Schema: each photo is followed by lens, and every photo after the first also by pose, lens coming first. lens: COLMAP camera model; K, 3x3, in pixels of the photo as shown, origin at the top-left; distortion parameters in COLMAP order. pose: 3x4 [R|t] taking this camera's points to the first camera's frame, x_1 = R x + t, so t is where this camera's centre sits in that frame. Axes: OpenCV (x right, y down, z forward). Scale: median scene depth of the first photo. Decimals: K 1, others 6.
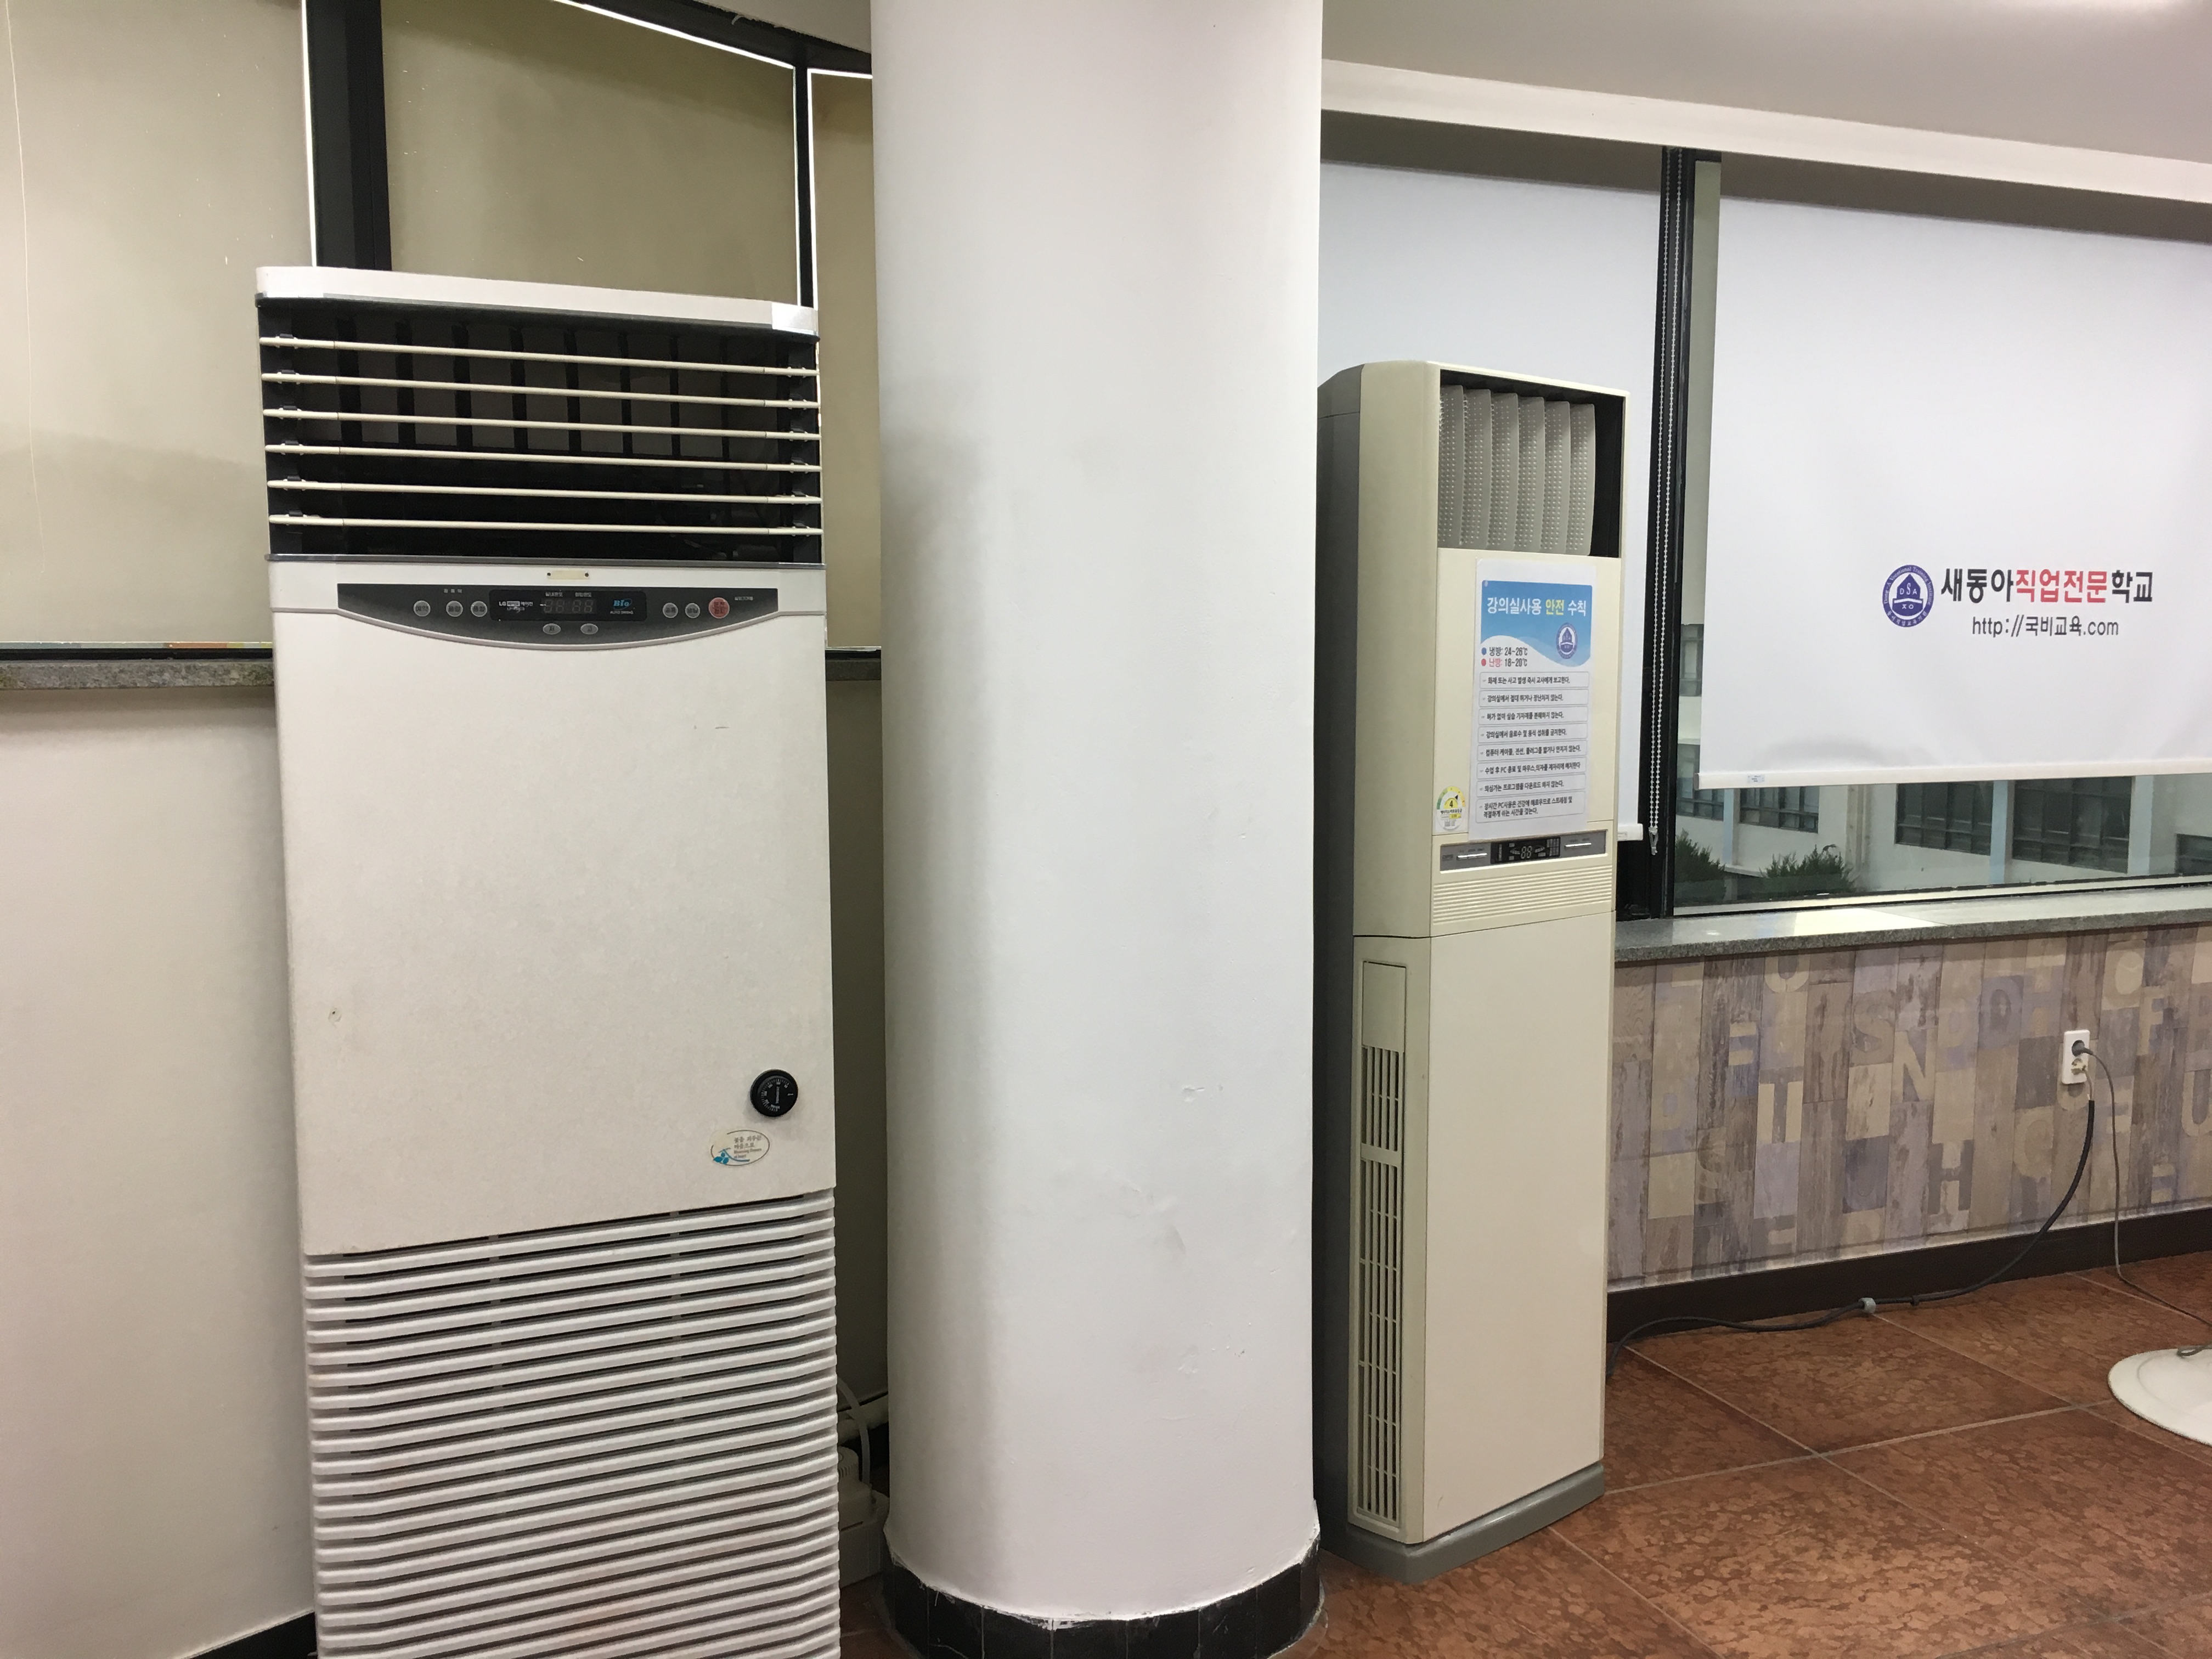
lens RADIAL K [[1877.6, 0, 1106.0], [0, 1877.6, 829.5], [0, 0, 1]] dist [0.034758, -0.016003]
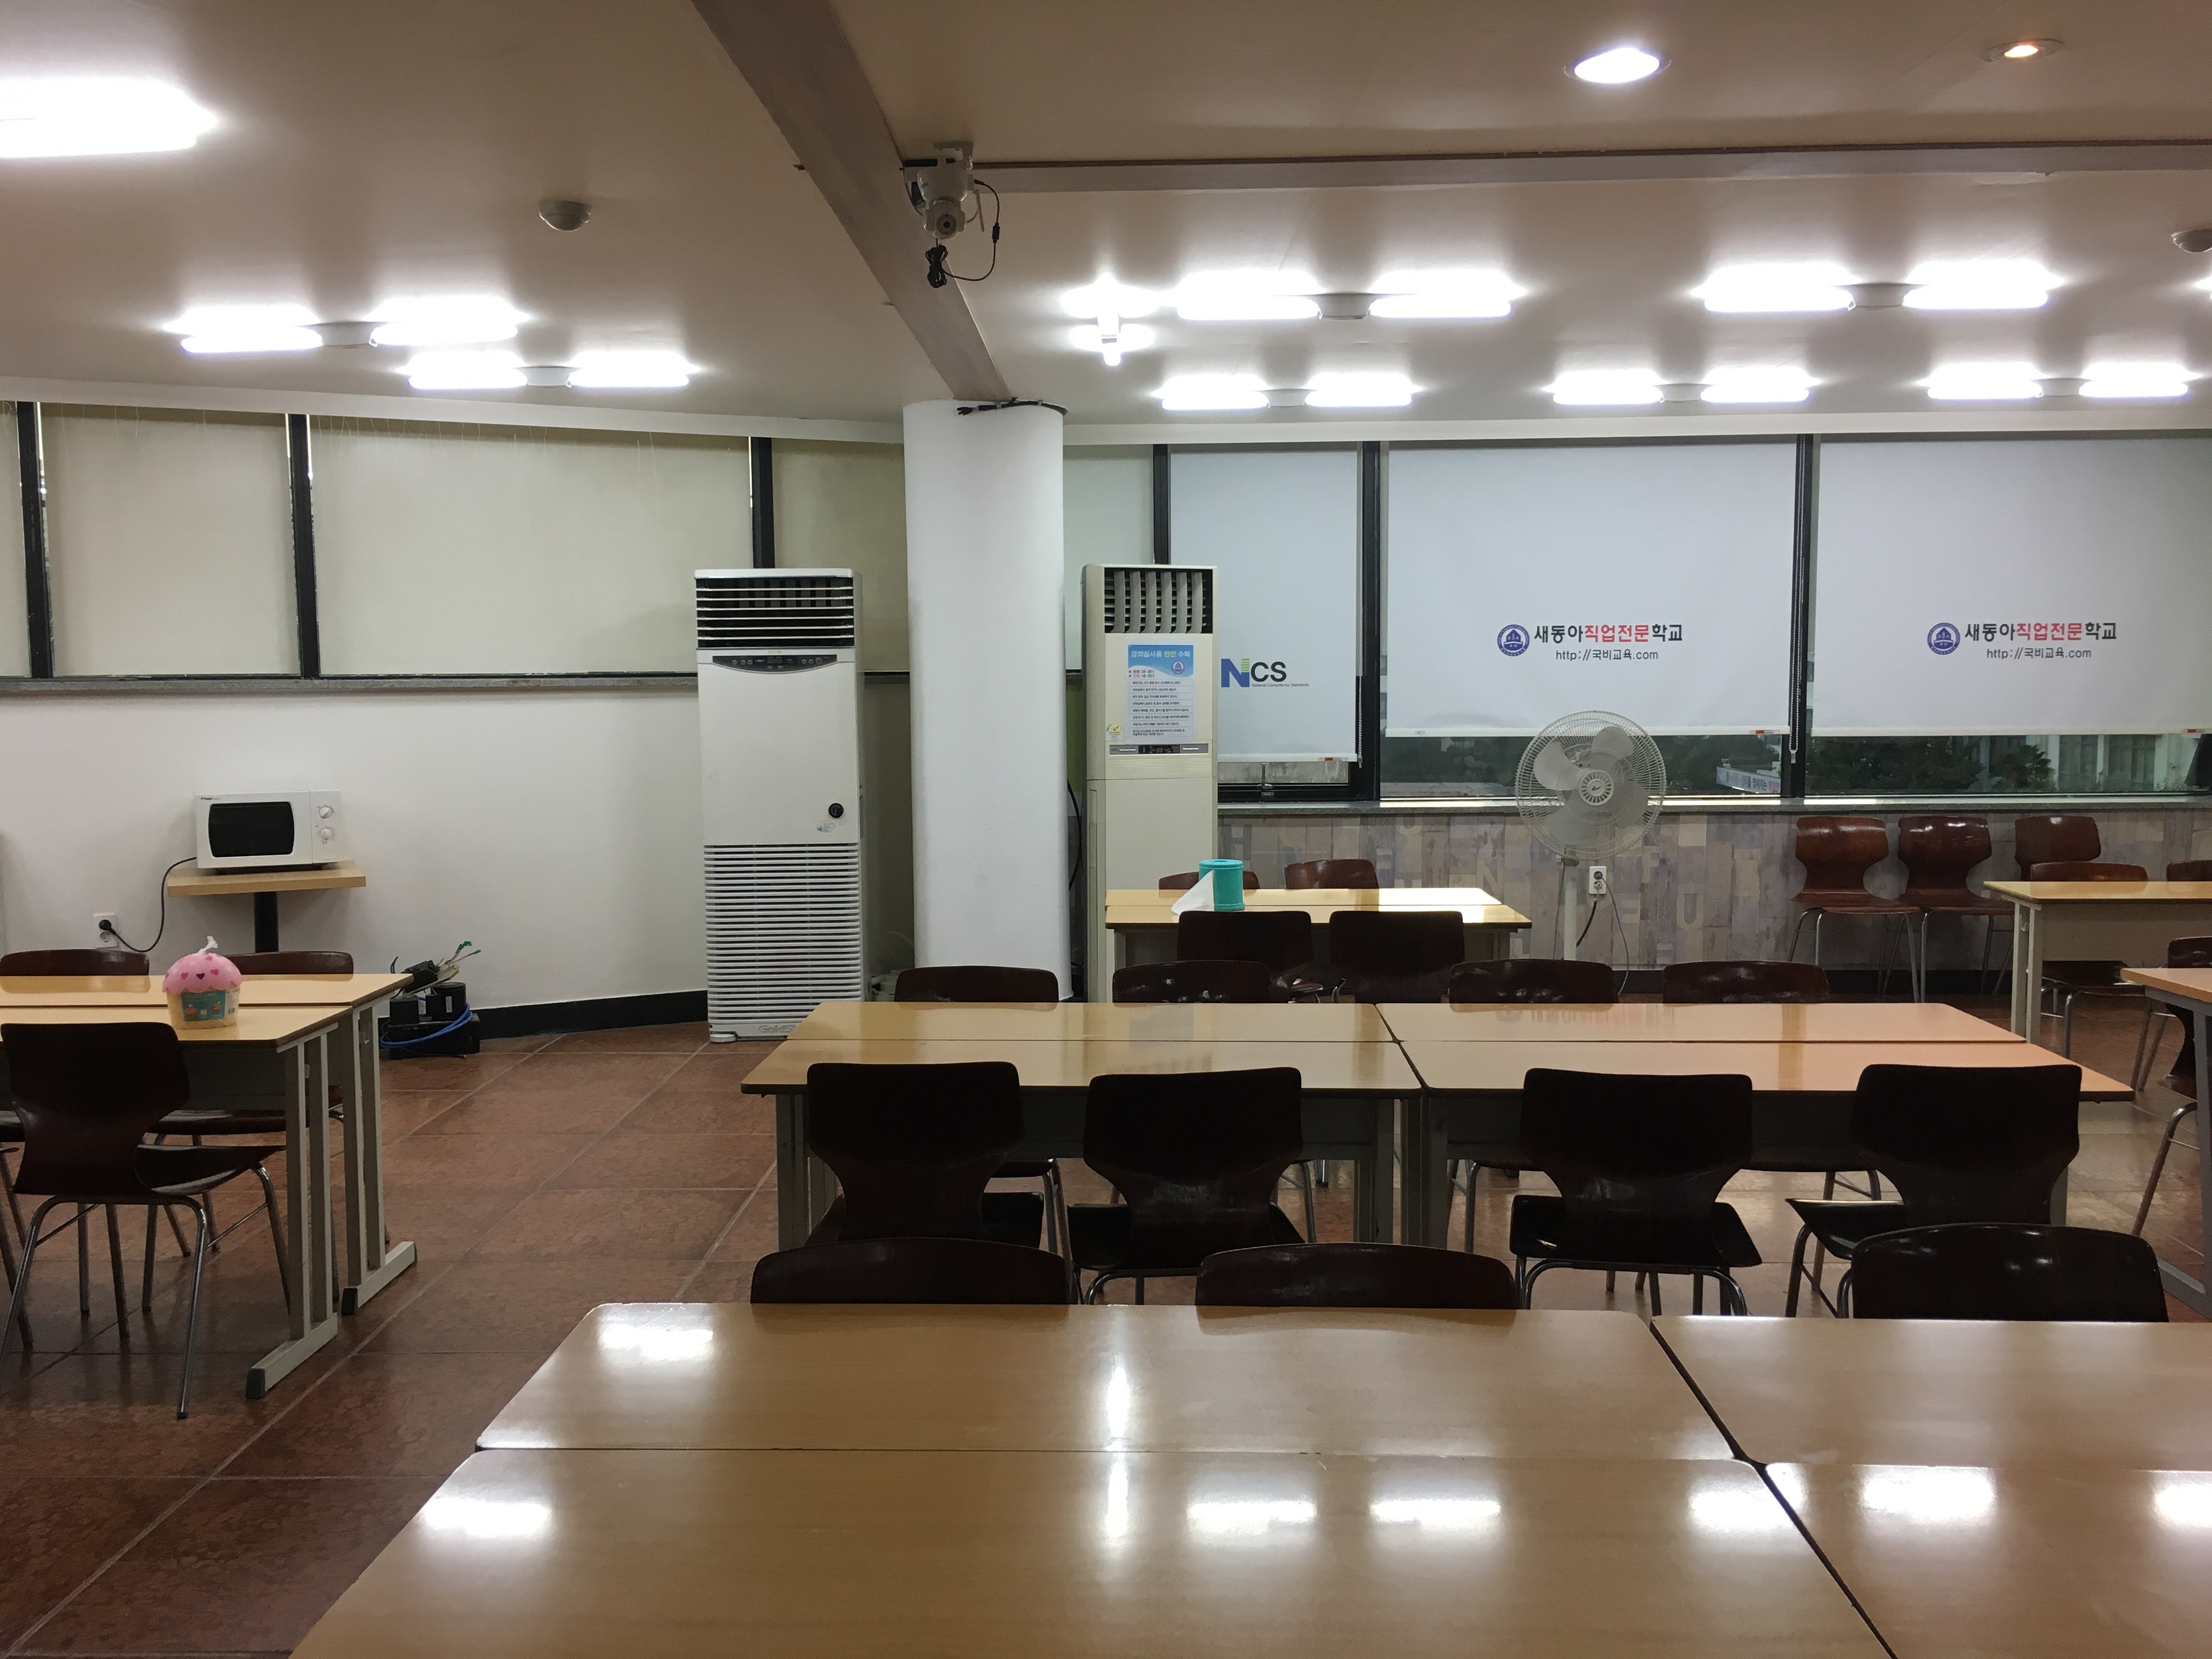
lens RADIAL K [[1877.6, 0, 1106.0], [0, 1877.6, 829.5], [0, 0, 1]] dist [0.034758, -0.016003]
pose [[0.924717, 0.027683, -0.379648, 1.107285], [-0.029728, 0.999558, 0.000477, 0.118523], [0.379494, 0.010845, 0.925131, -1.358996]]
